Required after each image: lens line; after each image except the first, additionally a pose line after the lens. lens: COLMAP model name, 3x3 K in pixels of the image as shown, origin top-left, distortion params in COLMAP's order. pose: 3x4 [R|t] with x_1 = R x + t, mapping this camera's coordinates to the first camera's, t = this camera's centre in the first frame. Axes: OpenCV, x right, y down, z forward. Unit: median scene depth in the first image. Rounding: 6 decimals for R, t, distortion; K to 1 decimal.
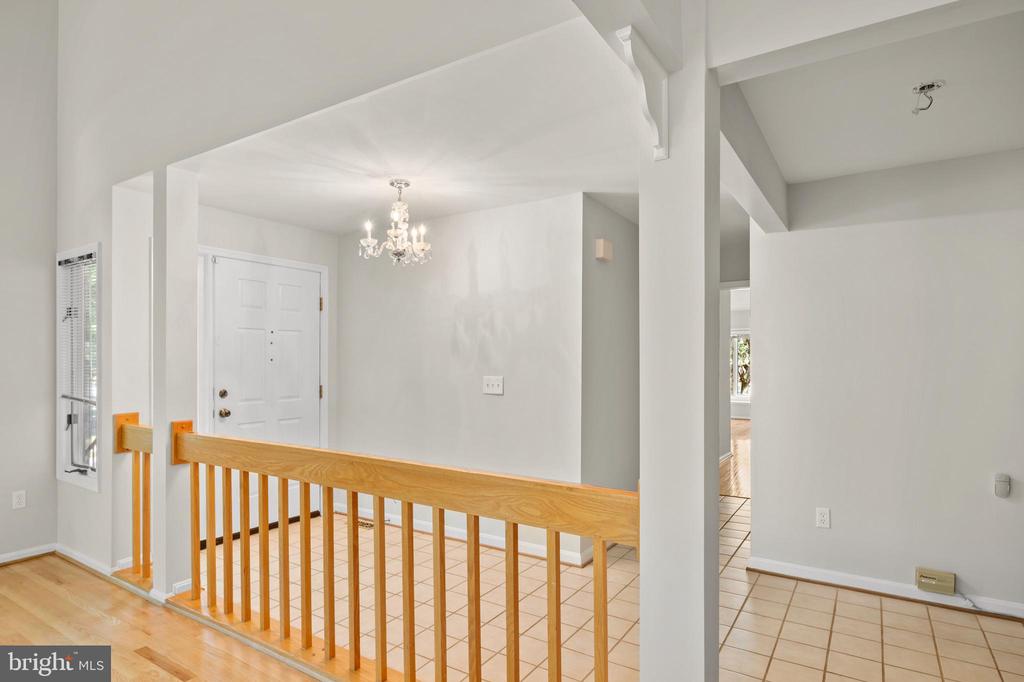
lens RADIAL K [[567.5, 0, 509.7], [0, 567.5, 357.6], [0, 0, 1]] dist [-0.003234, -0.000928]
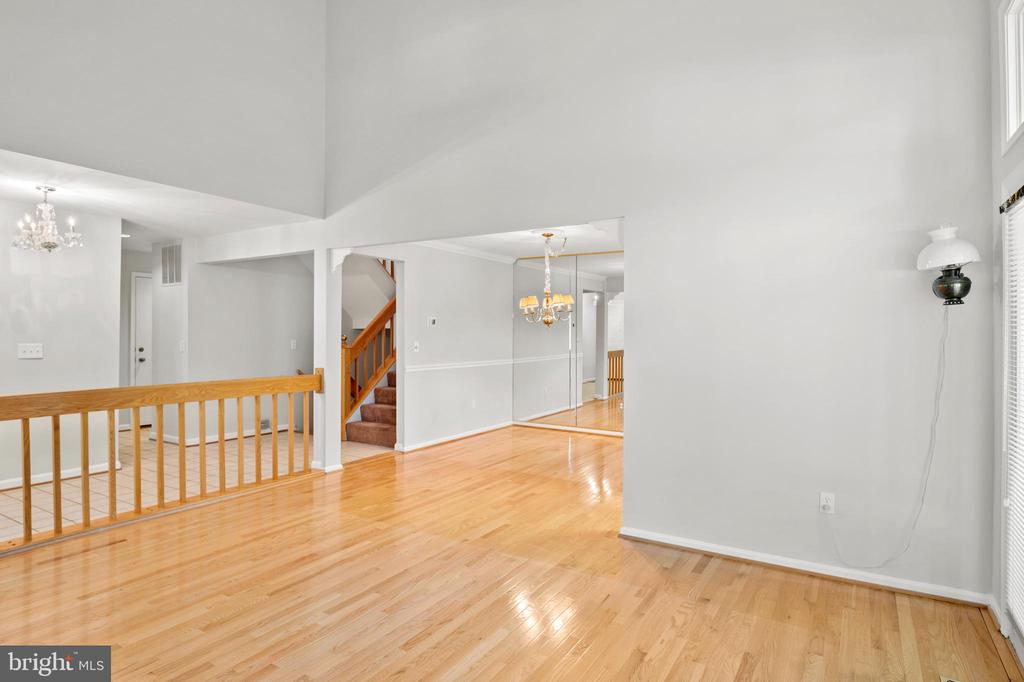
lens RADIAL K [[551.4, 0, 496.5], [0, 551.4, 326.7], [0, 0, 1]] dist [-0.001757, -0.002781]
pose [[0.006366, 0.014338, 0.999877, -1.313573], [-0.000669, 0.999897, -0.014334, 0.014480], [-0.999980, -0.000577, 0.006375, 0.000877]]
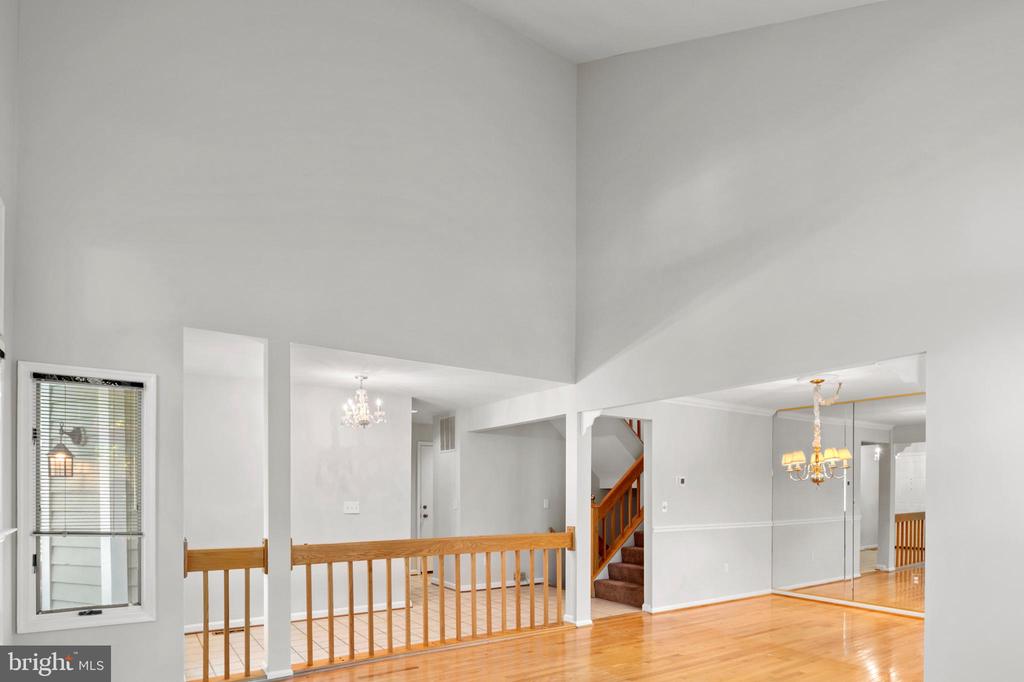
lens RADIAL K [[567.5, 0, 509.7], [0, 567.5, 357.6], [0, 0, 1]] dist [-0.003234, -0.000928]
pose [[0.416368, 0.217981, 0.882679, -1.439046], [-0.000296, 0.970867, -0.239619, 0.024505], [-0.909196, 0.099509, 0.404302, -0.057444]]
